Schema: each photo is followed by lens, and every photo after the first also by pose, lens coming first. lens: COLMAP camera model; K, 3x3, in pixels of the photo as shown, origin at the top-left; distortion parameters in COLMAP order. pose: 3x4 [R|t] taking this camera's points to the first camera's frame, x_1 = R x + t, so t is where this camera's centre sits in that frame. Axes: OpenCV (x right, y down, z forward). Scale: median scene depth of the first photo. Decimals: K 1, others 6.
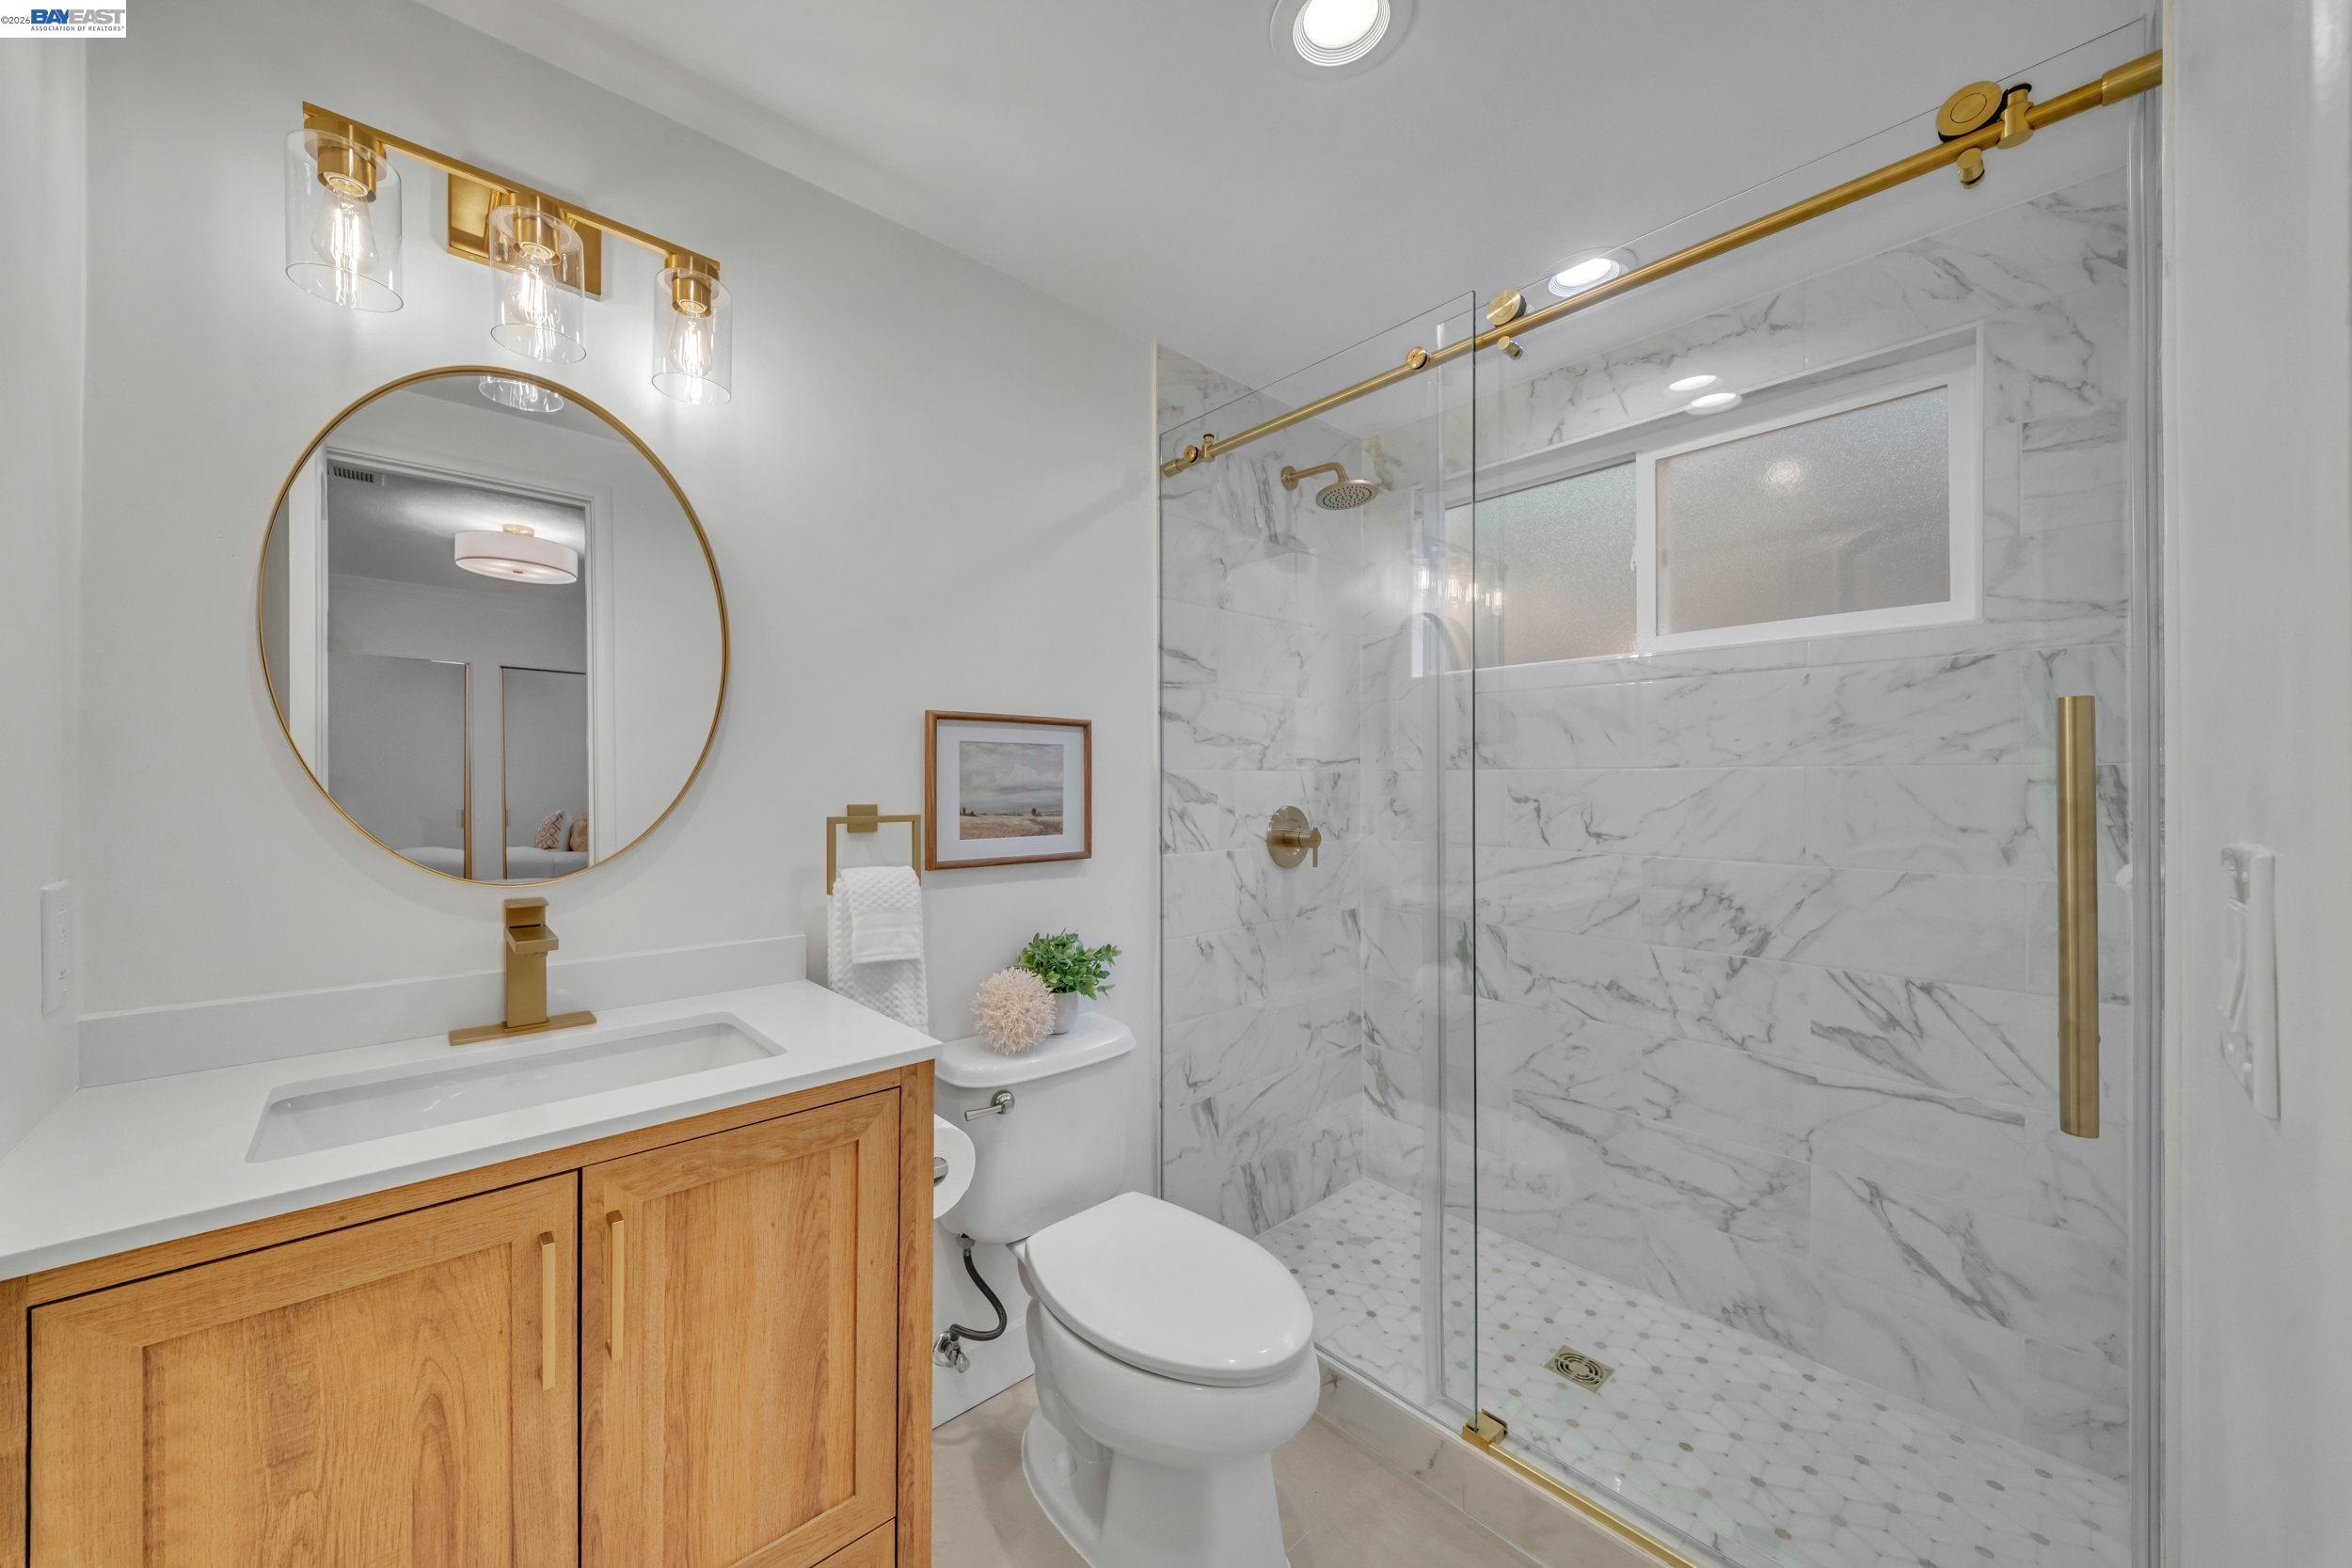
lens RADIAL K [[823.3, 0, 1172.5], [0, 823.3, 783.4], [0, 0, 1]] dist [-0.003080, -0.000525]
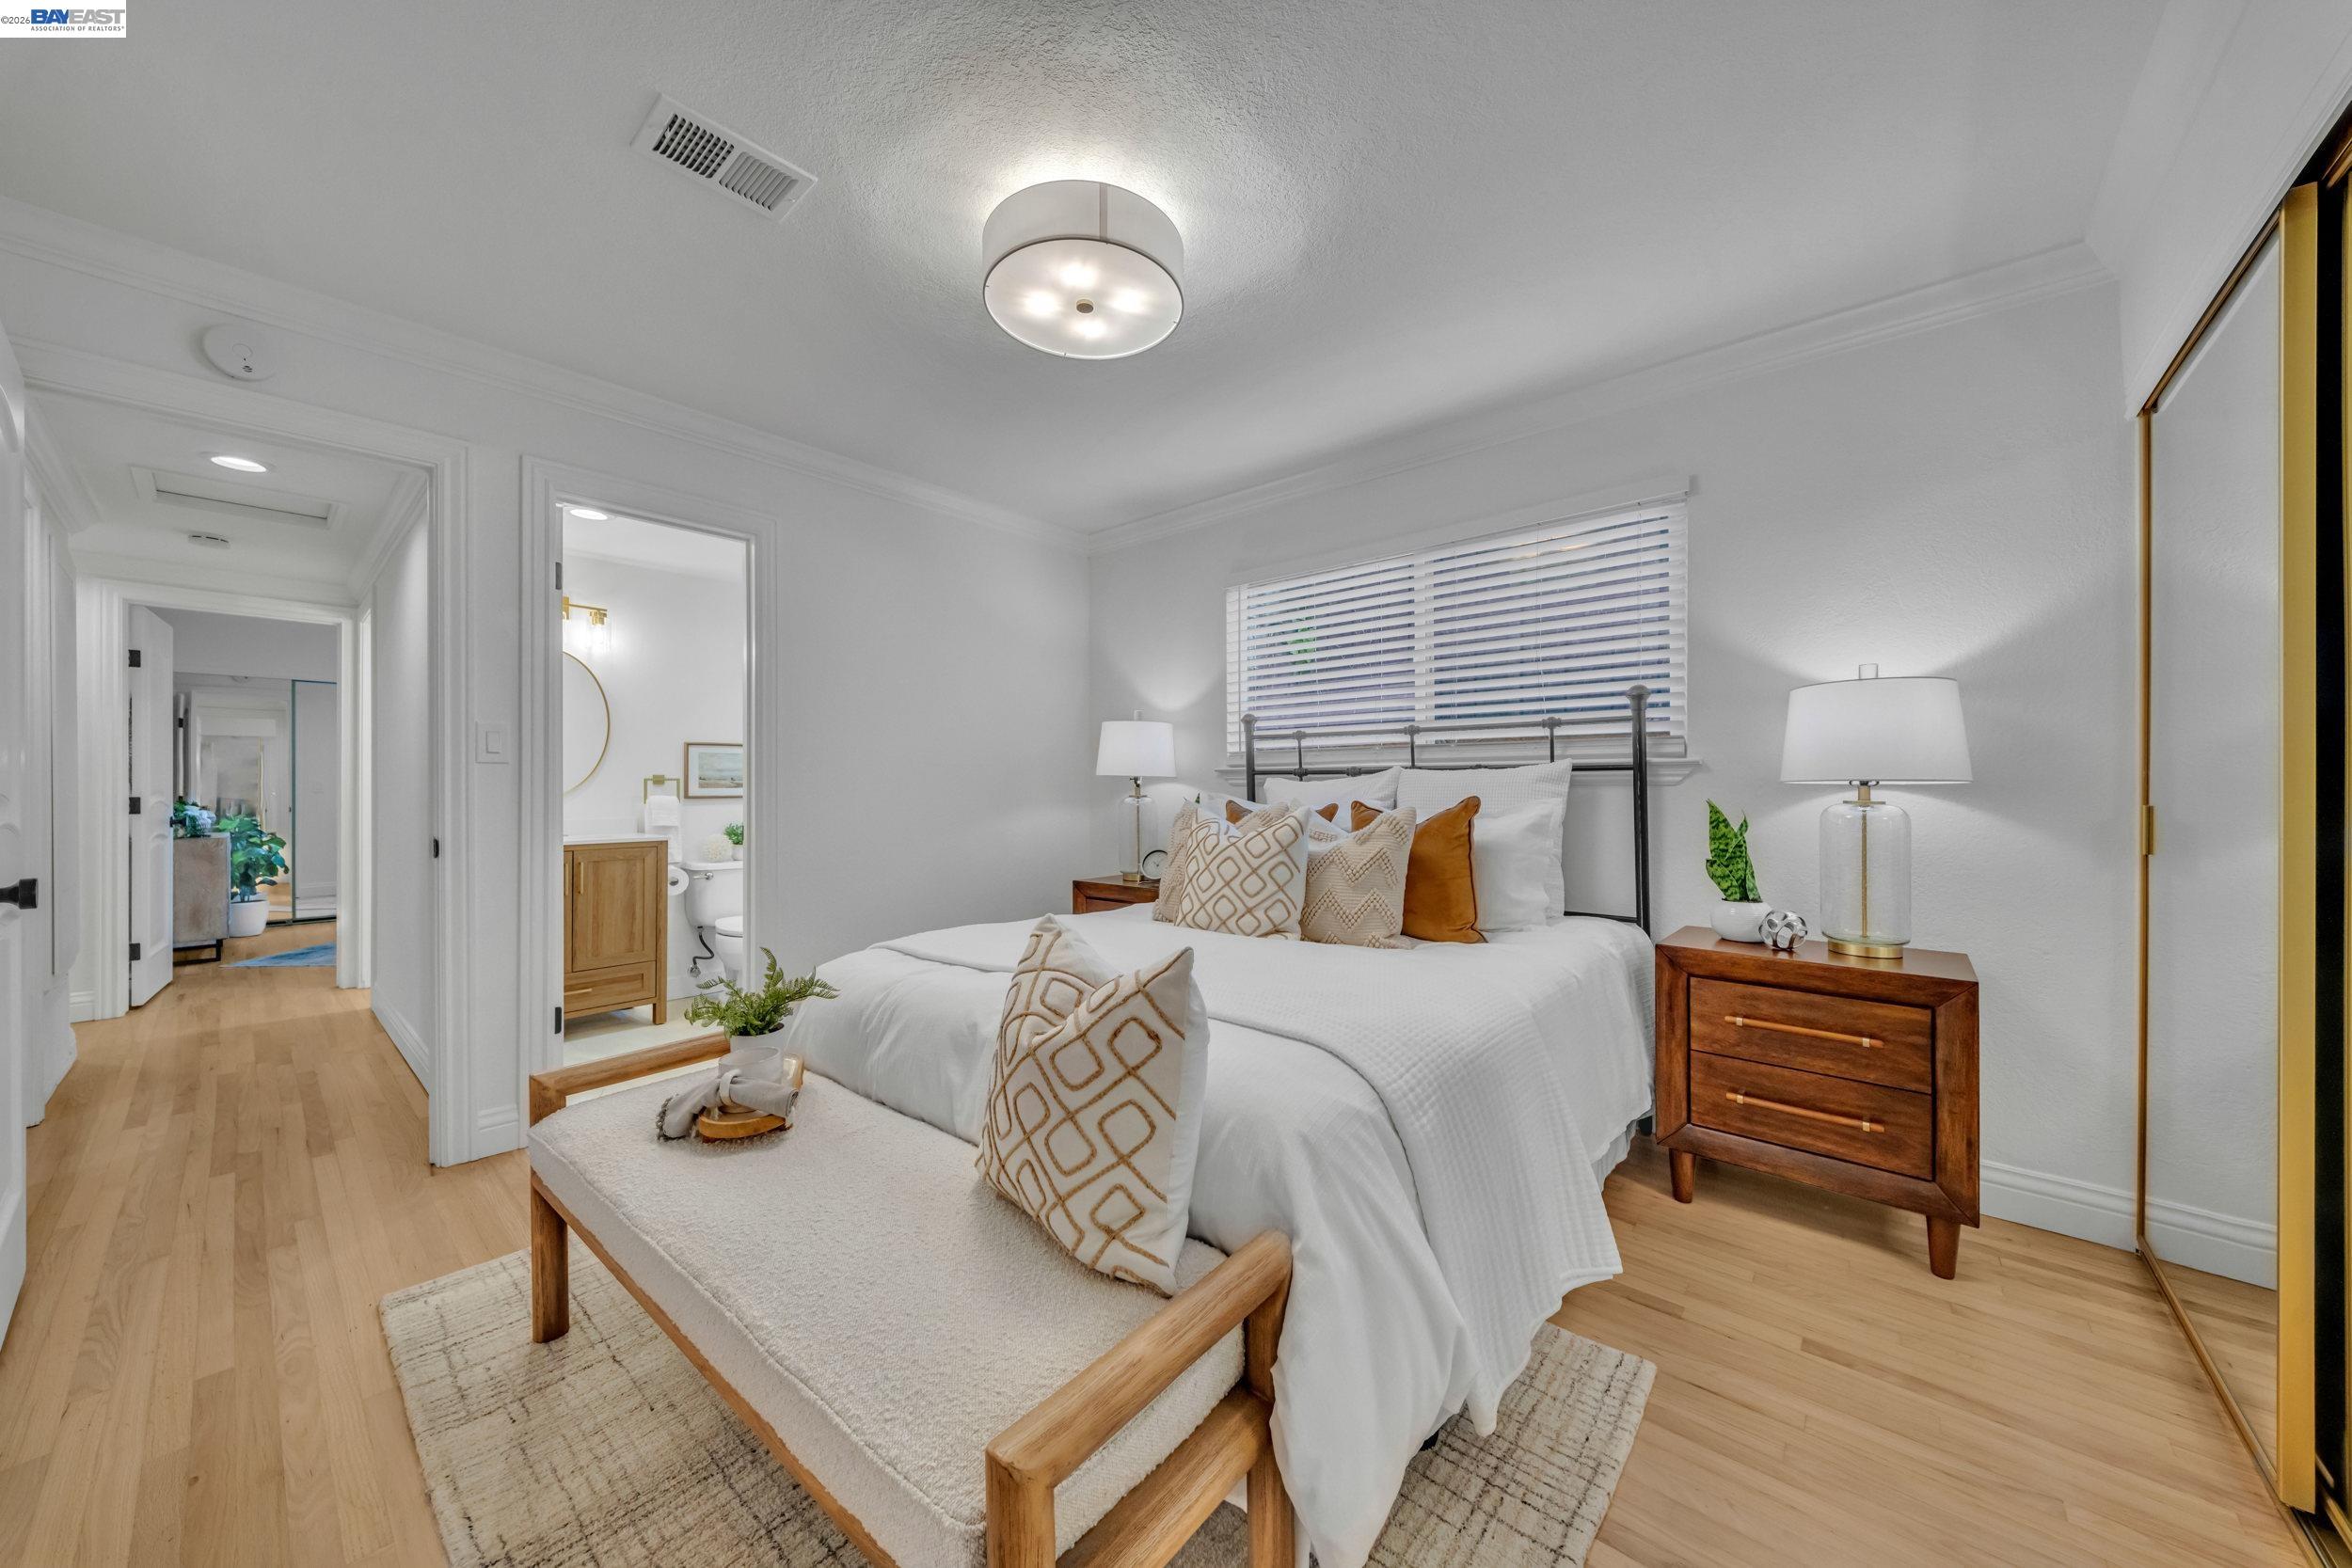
lens RADIAL K [[823.3, 0, 1167.1], [0, 823.3, 785.9], [0, 0, 1]] dist [-0.003080, -0.000525]
pose [[0.995539, 0.001040, 0.094346, 1.160422], [-0.000935, 0.999999, -0.001156, 0.069046], [-0.094348, 0.001063, 0.995539, -2.103522]]
